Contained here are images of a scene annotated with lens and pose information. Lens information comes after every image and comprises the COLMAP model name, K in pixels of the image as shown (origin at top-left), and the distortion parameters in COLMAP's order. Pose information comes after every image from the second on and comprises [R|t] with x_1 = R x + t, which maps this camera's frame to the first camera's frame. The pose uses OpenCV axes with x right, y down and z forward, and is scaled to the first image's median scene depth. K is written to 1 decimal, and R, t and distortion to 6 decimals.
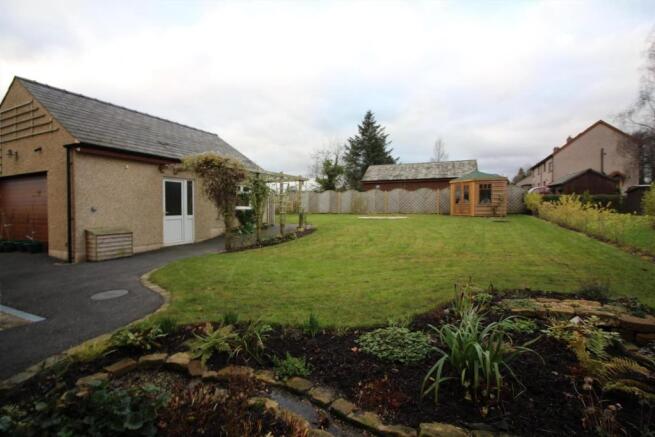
lens RADIAL K [[303.5, 0, 326.5], [0, 303.5, 214.2], [0, 0, 1]] dist [0.001651, -0.013737]
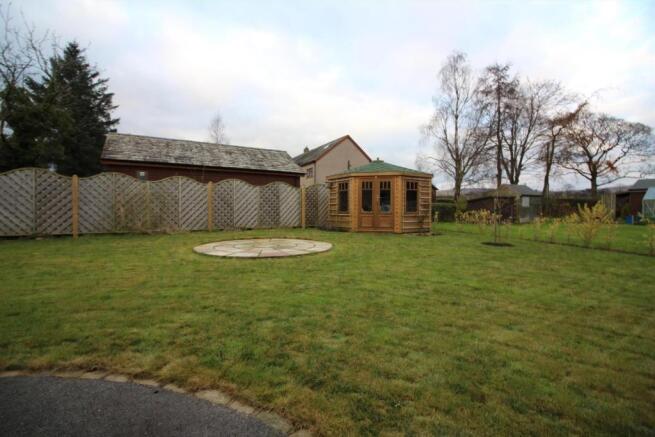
lens RADIAL K [[303.5, 0, 326.5], [0, 303.5, 214.2], [0, 0, 1]] dist [0.001651, -0.013737]
pose [[0.589578, -0.003716, 0.807703, -0.058422], [0.010260, 0.999943, -0.002889, -0.019246], [-0.807646, 0.009990, 0.589582, 0.470711]]
